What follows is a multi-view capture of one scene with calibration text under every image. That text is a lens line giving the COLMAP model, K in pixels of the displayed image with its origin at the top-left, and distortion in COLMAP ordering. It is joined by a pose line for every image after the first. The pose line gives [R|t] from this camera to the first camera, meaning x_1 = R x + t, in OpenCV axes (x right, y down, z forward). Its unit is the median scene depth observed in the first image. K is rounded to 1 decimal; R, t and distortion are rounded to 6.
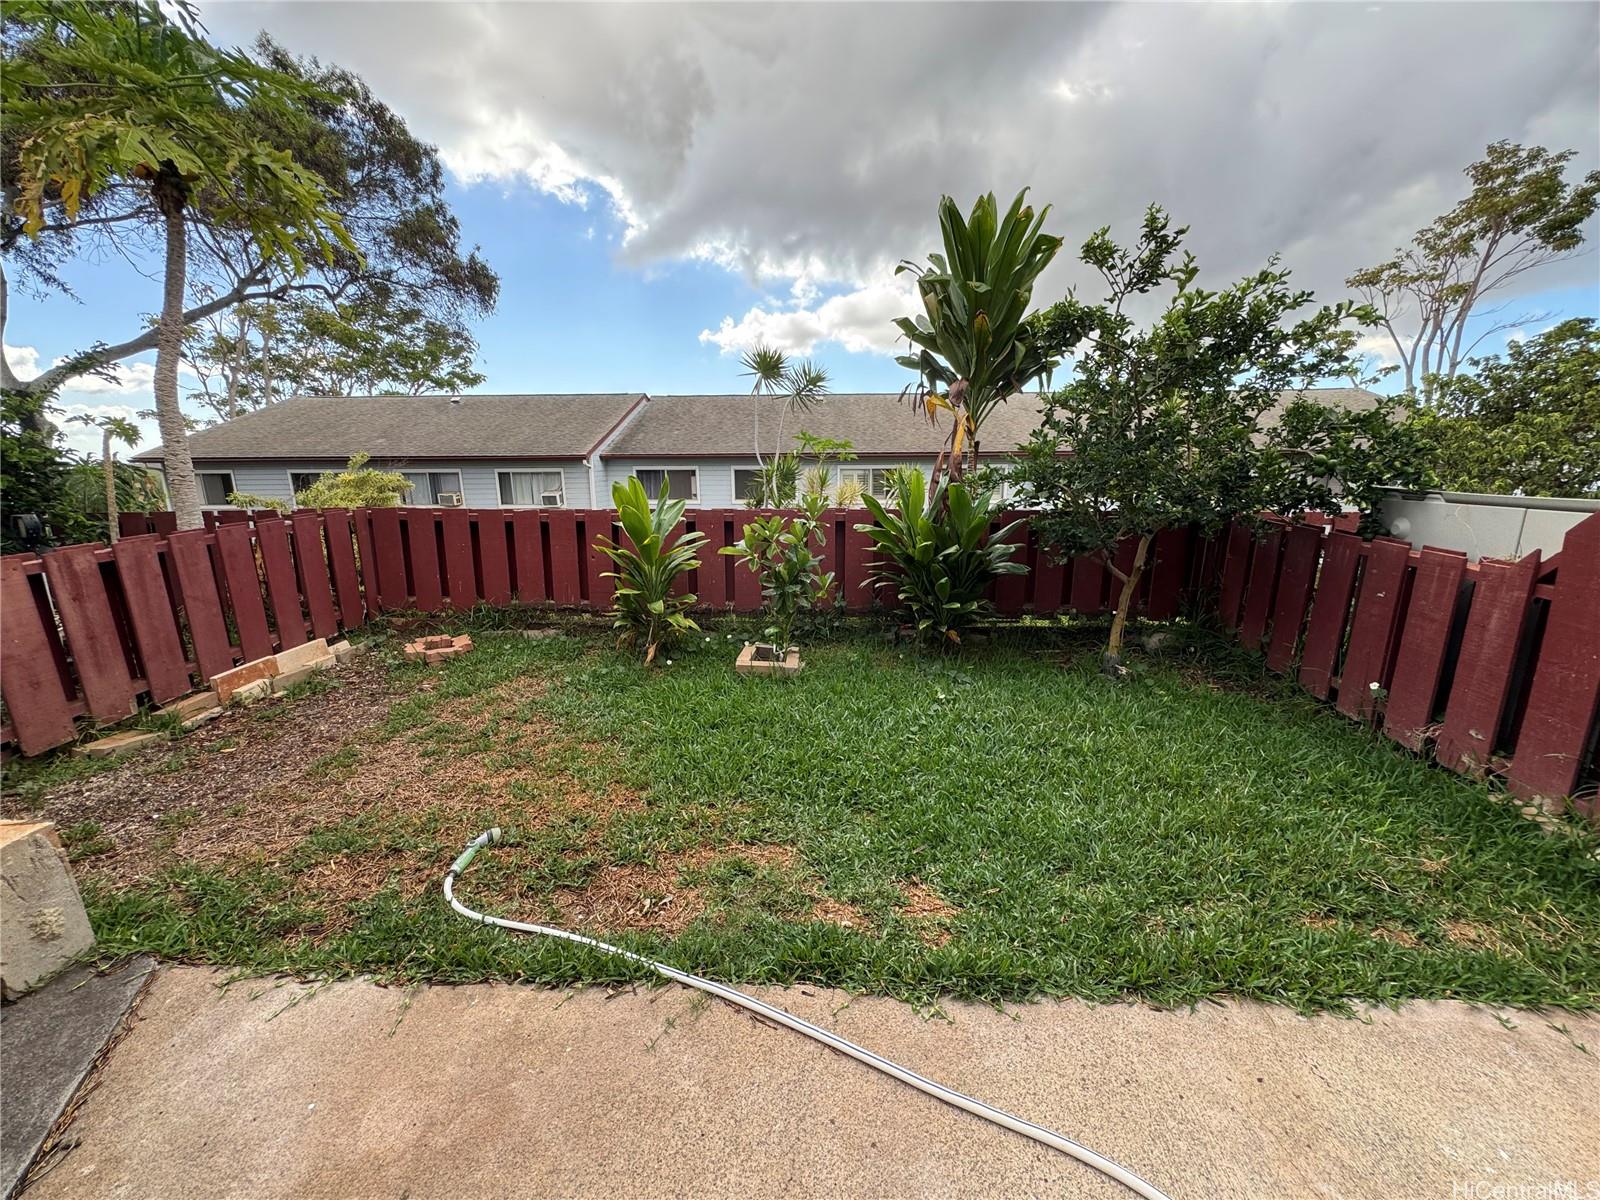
lens RADIAL K [[645.5, 0, 799.4], [0, 645.5, 599.6], [0, 0, 1]] dist [-0.005997, -0.000319]
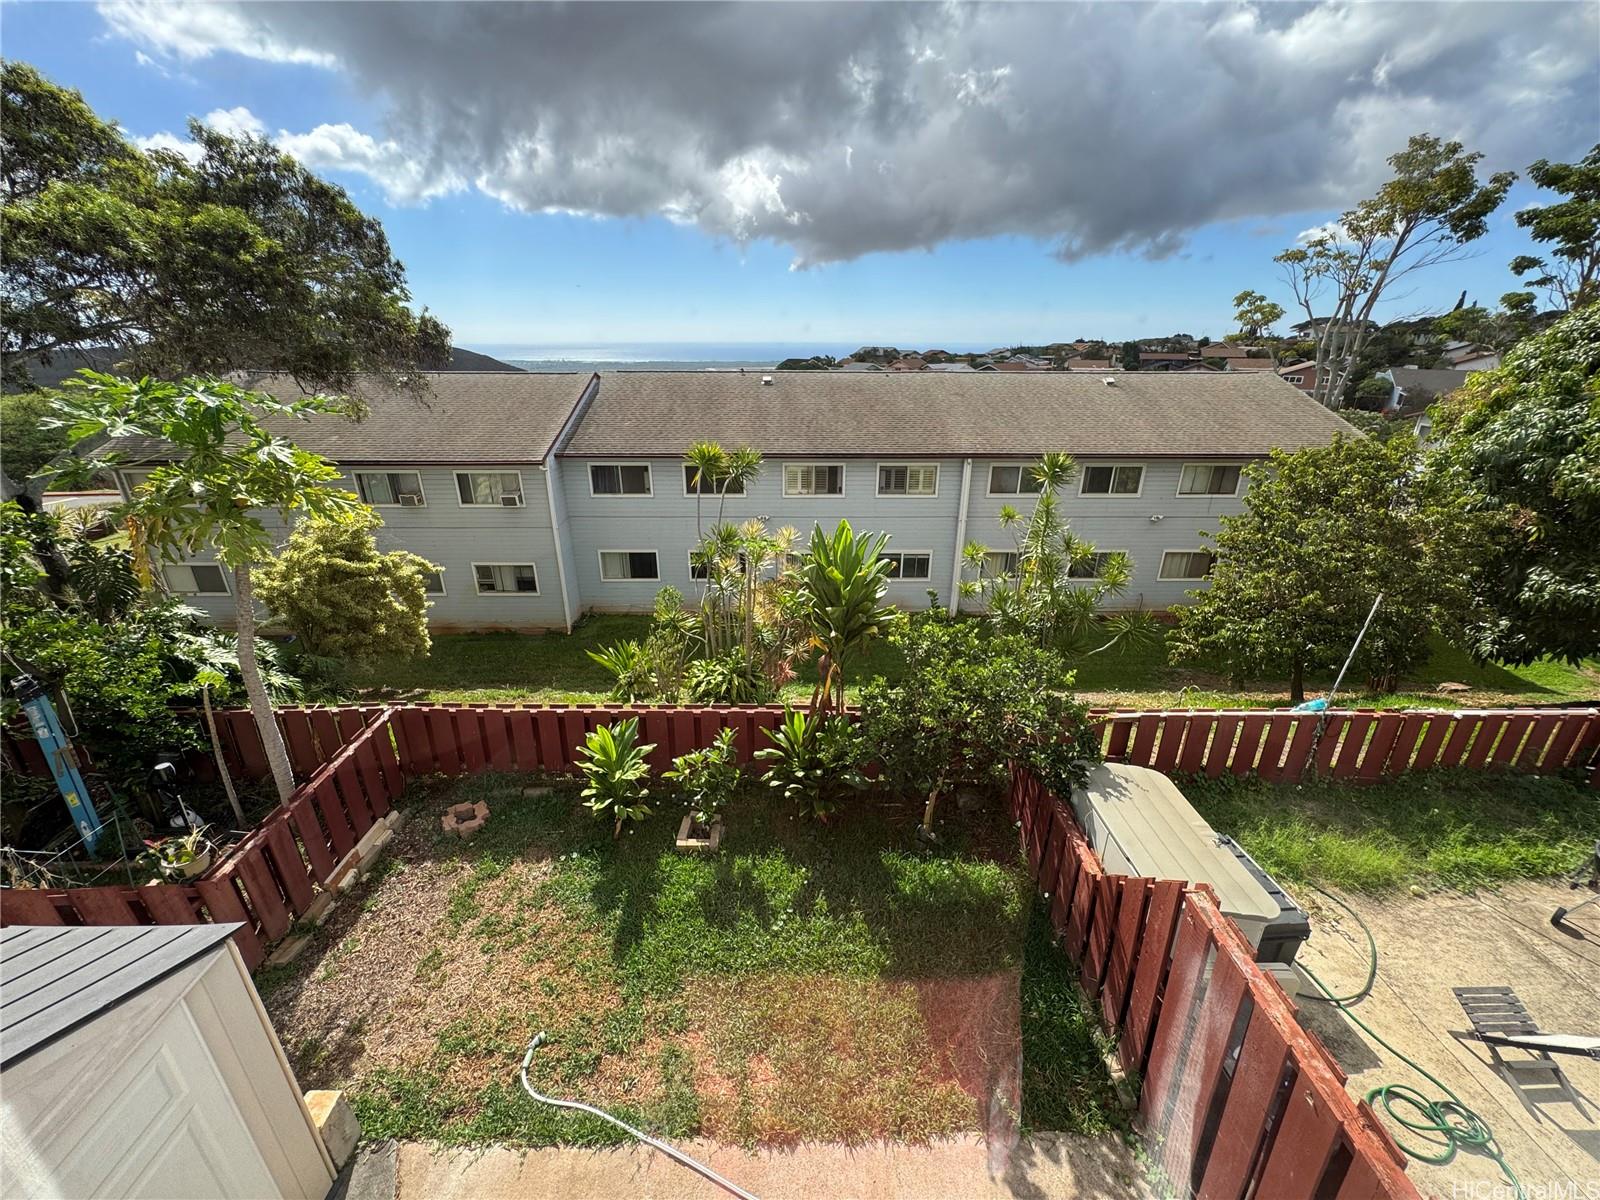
lens RADIAL K [[645.5, 0, 800.8], [0, 645.5, 599.4], [0, 0, 1]] dist [-0.005997, -0.000319]
pose [[0.998162, -0.011601, 0.059481, 0.101223], [0.002214, 0.987834, 0.155495, -0.651081], [-0.060561, -0.155077, 0.986044, -0.383150]]
